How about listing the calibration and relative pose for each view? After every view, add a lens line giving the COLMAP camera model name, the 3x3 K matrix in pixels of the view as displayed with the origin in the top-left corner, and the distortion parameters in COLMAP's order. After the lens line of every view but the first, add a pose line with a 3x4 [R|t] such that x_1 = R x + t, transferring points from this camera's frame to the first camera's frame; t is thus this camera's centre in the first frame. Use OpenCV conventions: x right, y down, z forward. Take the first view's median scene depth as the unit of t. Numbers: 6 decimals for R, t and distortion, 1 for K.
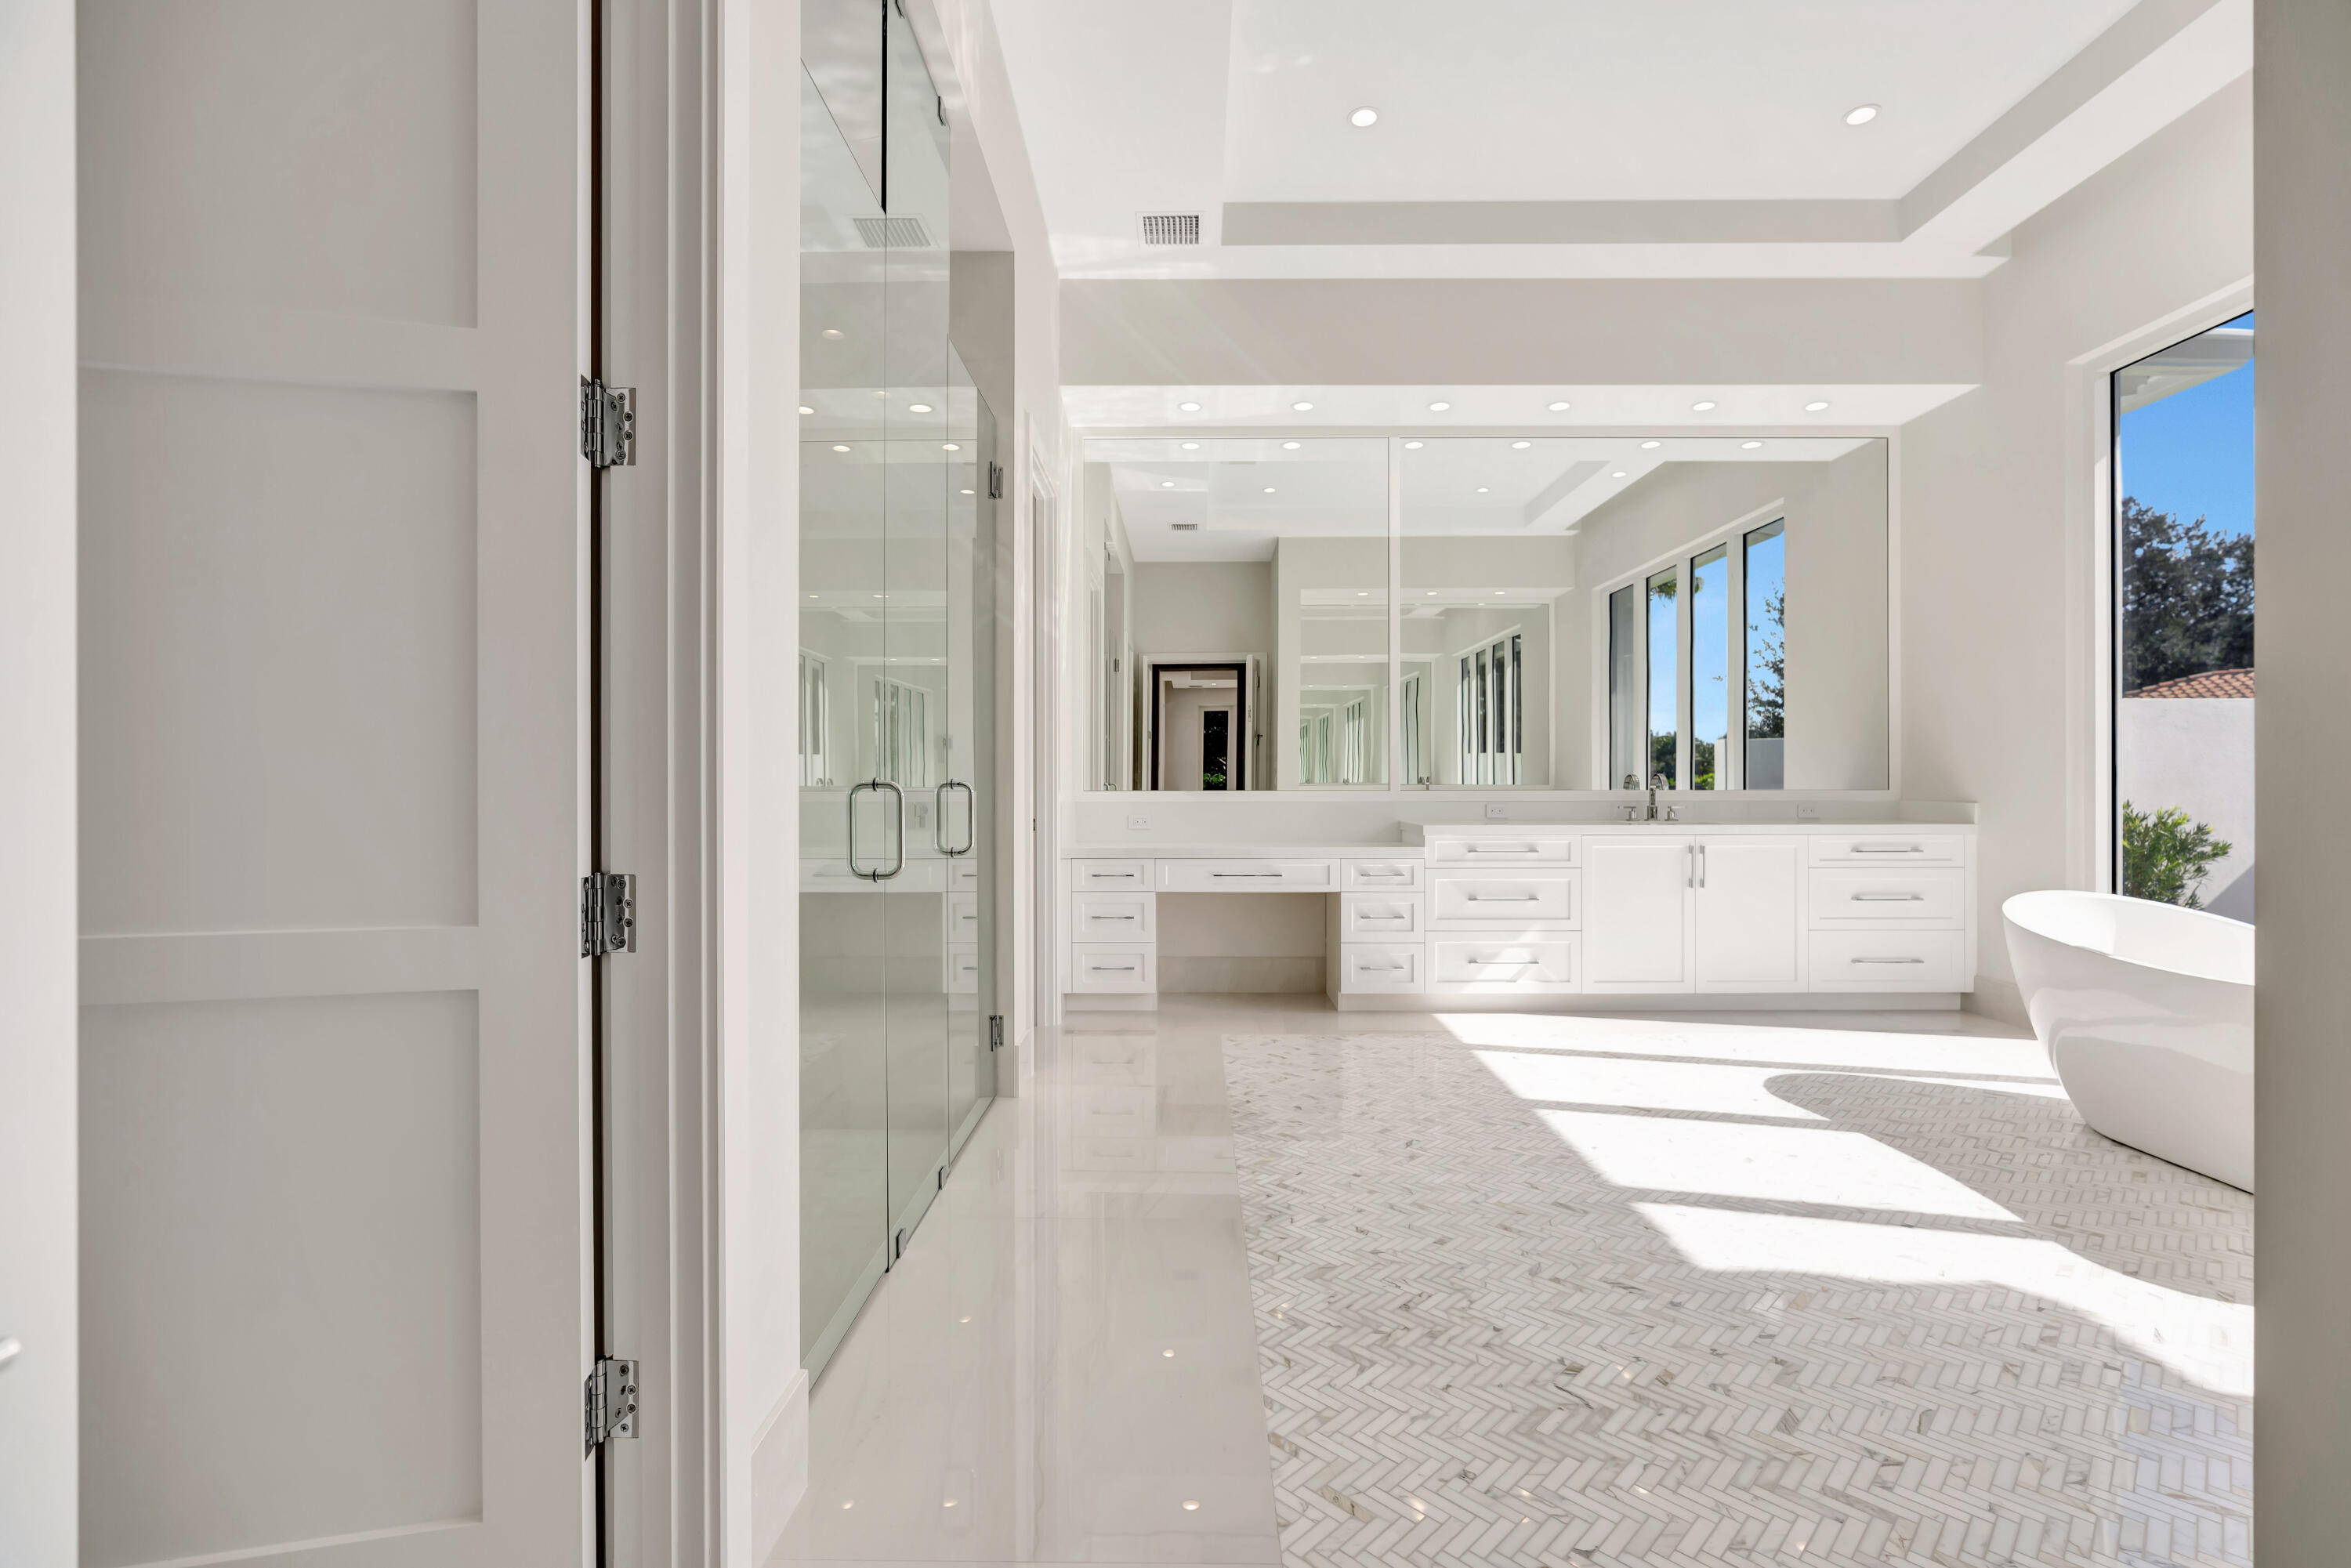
lens RADIAL K [[1043.7, 0, 1181.3], [0, 1043.7, 784.6], [0, 0, 1]] dist [-0.015634, 0.006616]
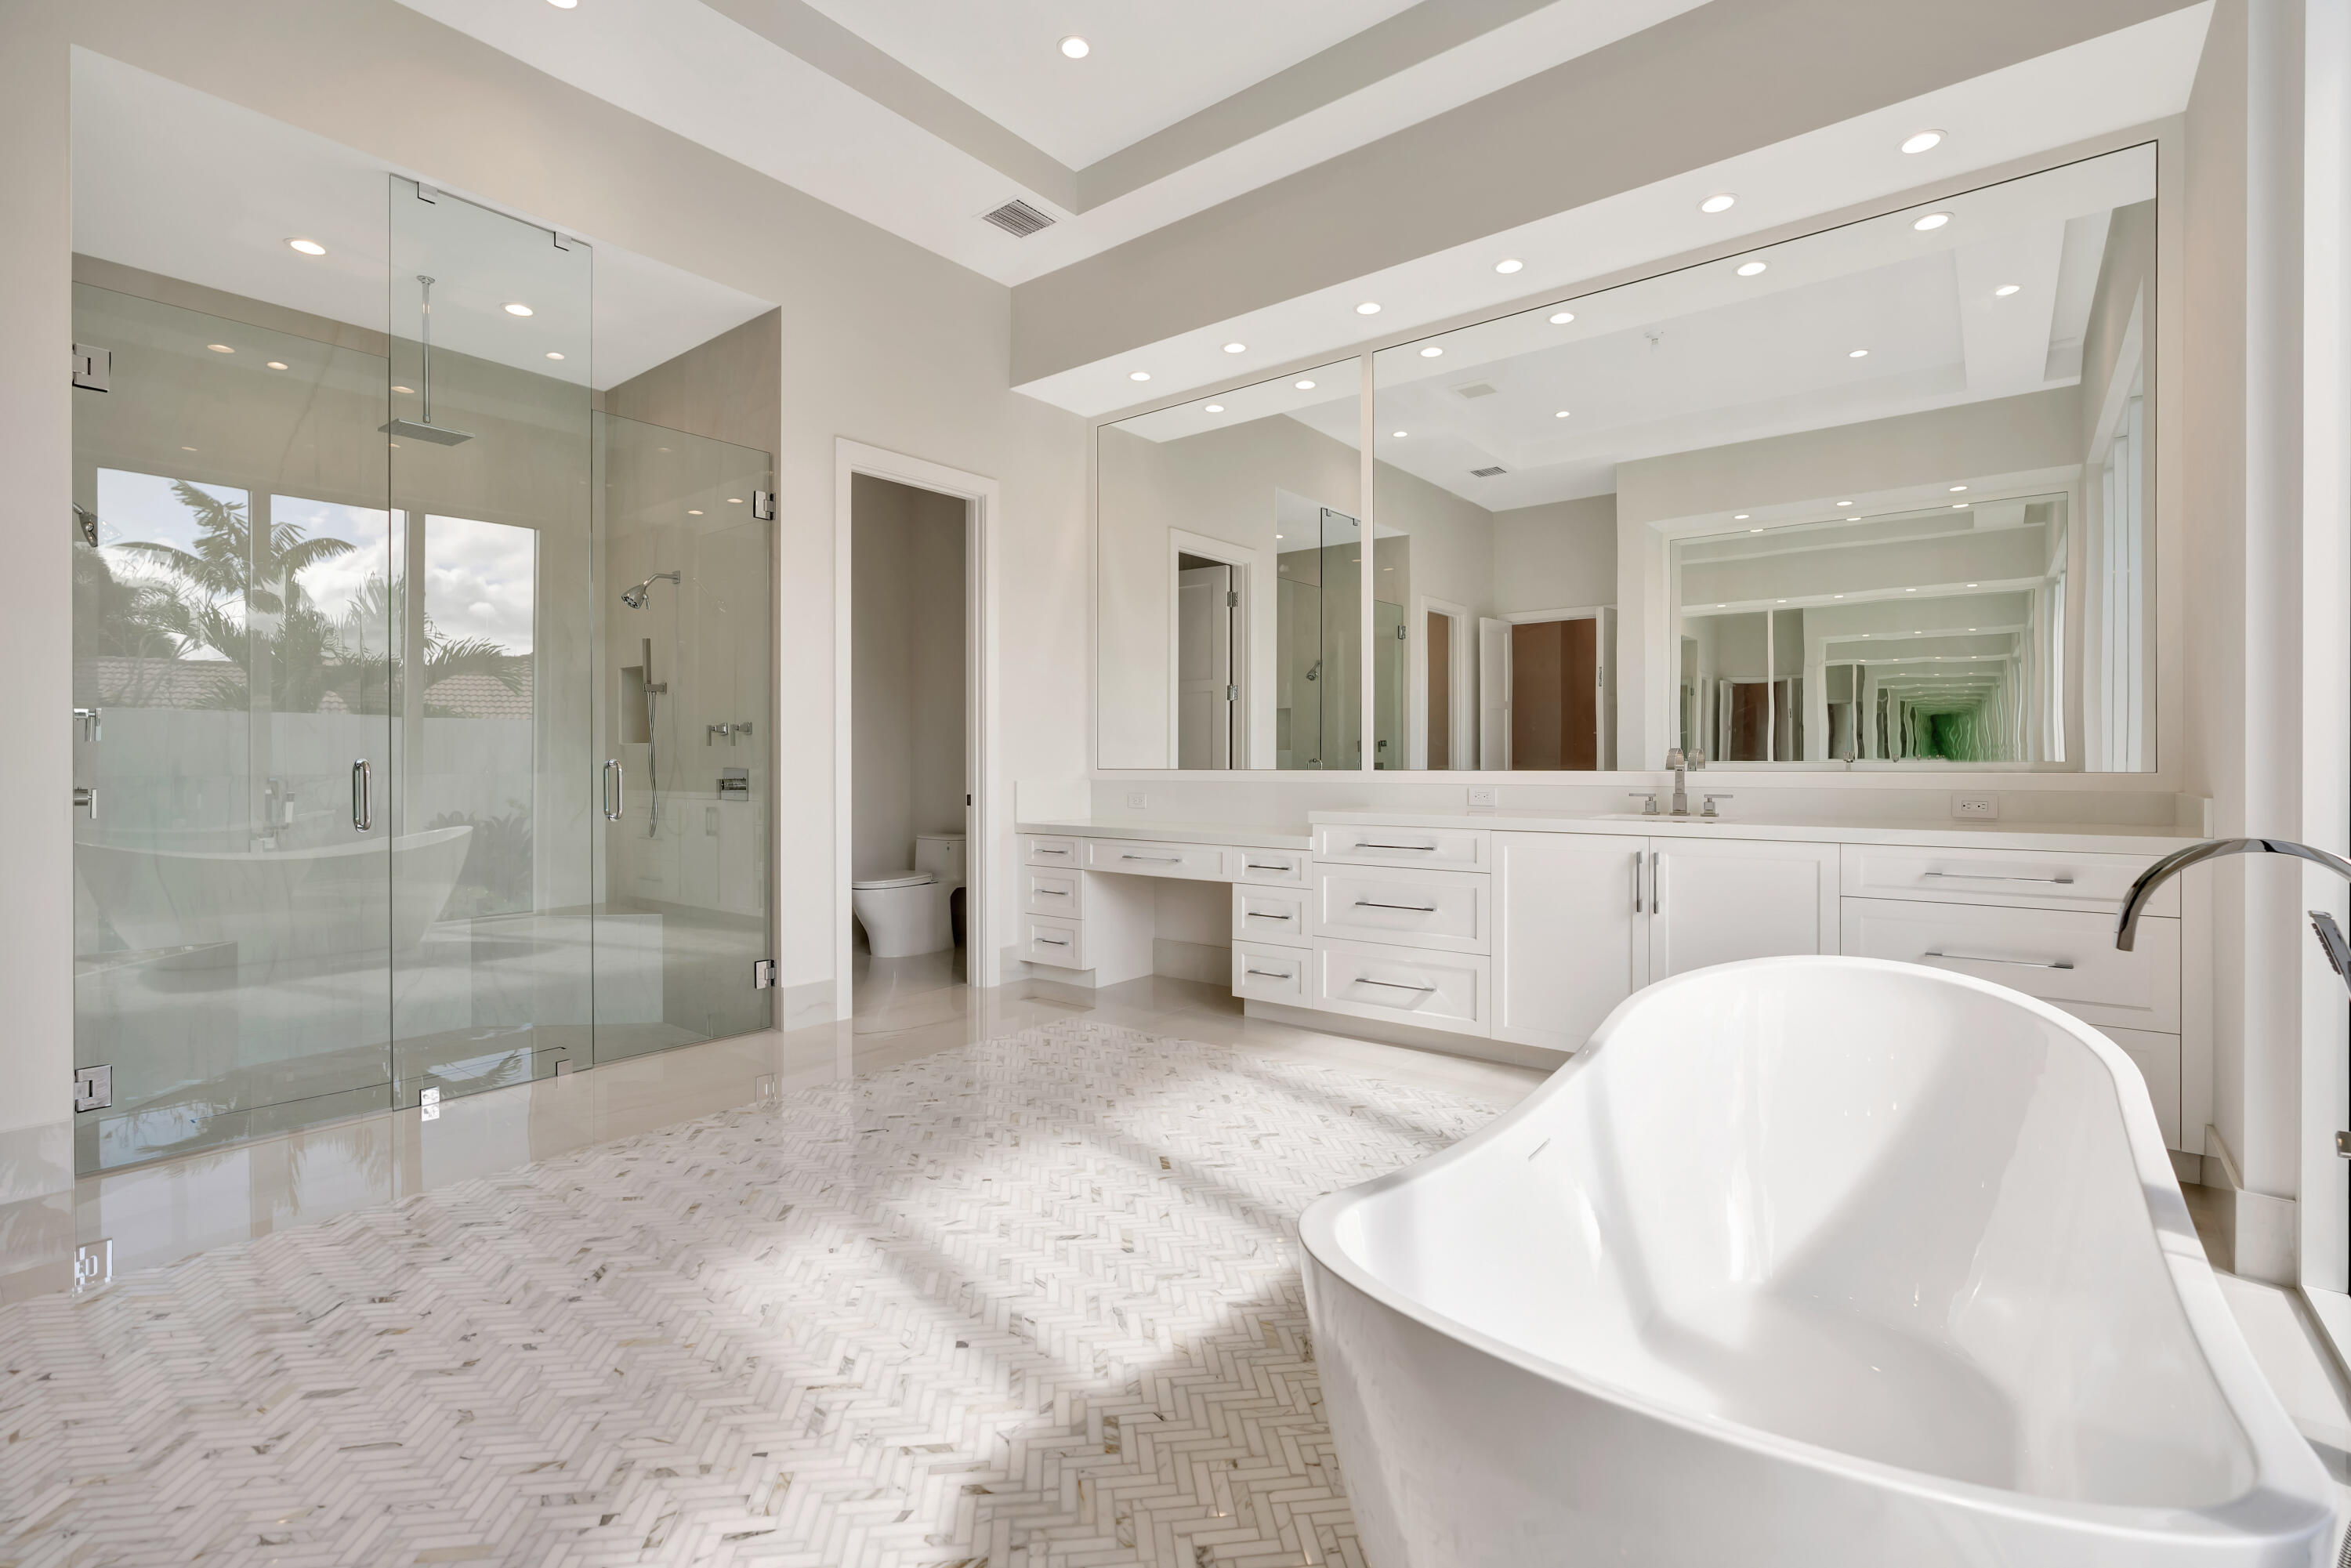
lens RADIAL K [[1056.8, 0, 1171.5], [0, 1056.8, 764.7], [0, 0, 1]] dist [-0.011034, 0.005855]
pose [[0.786176, 0.000392, -0.618003, 1.185421], [0.000796, 0.999998, 0.001646, -0.000936], [0.618002, -0.001786, 0.786174, 0.444055]]
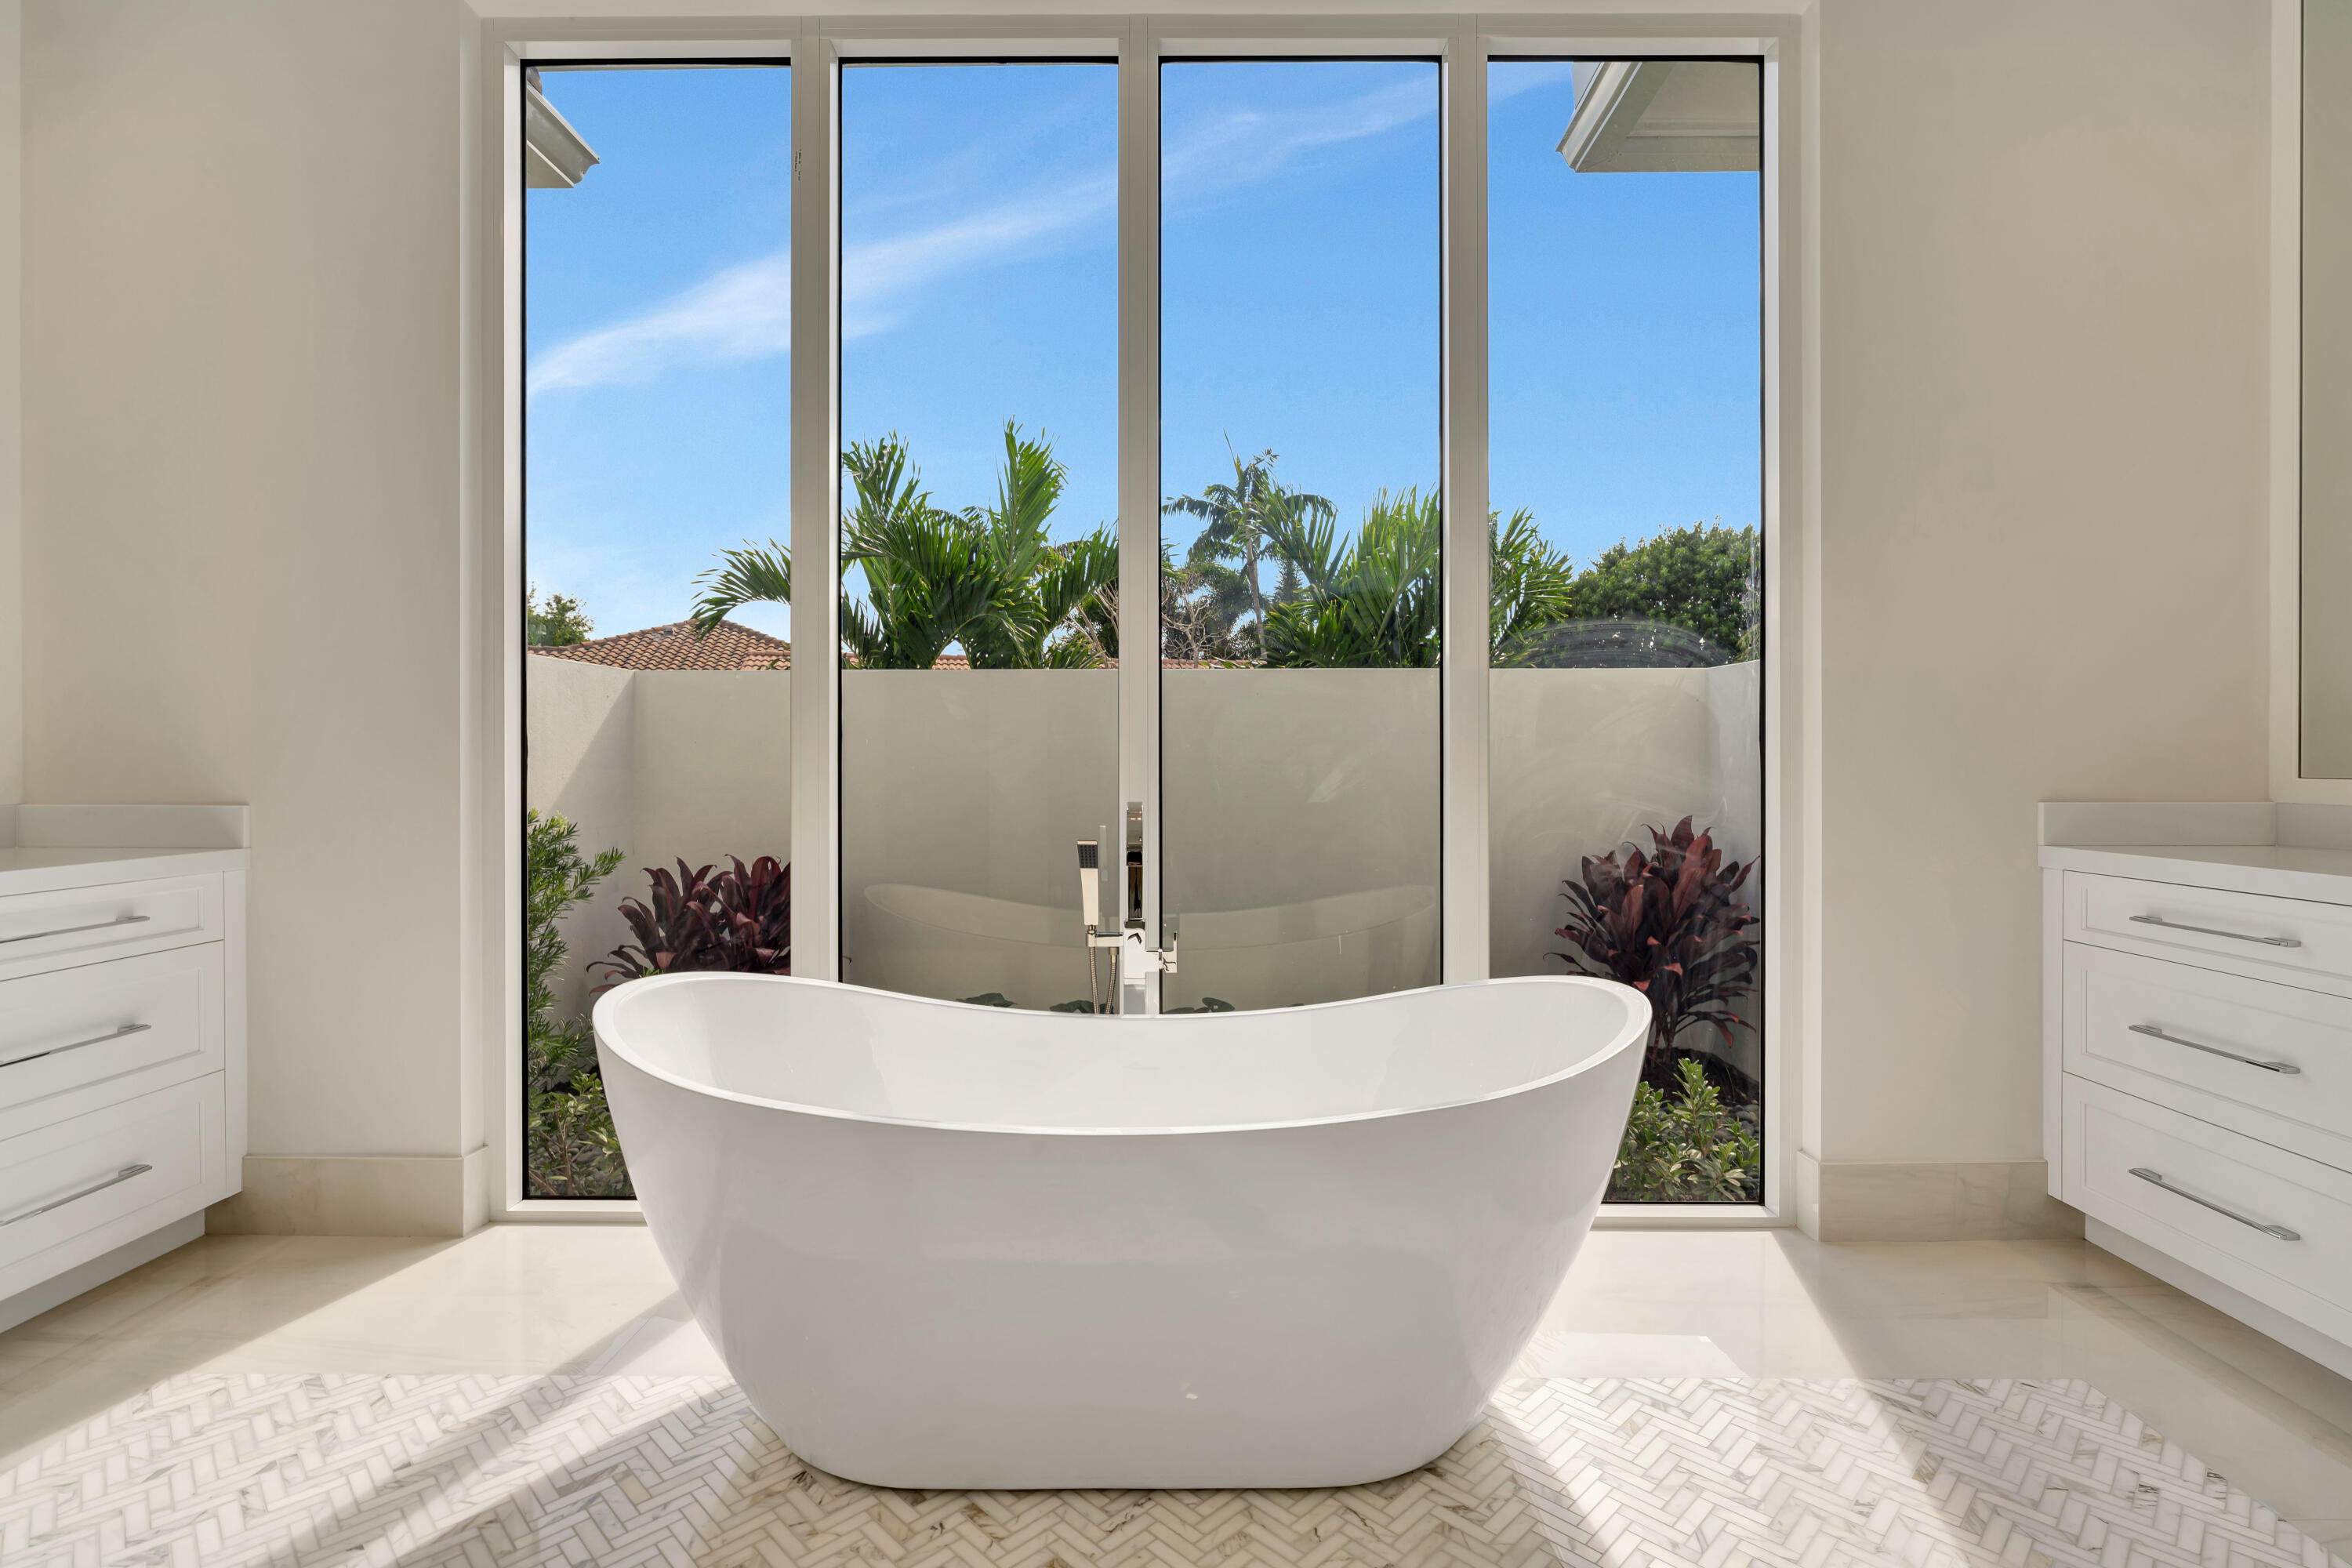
lens RADIAL K [[1121.1, 0, 1178.5], [0, 1121.1, 762.6], [0, 0, 1]] dist [-0.003487, 0.000036]
pose [[-0.000901, -0.001410, 0.999999, 0.411750], [0.002967, 0.999995, 0.001413, -0.003637], [-0.999995, 0.002968, -0.000896, 0.971322]]
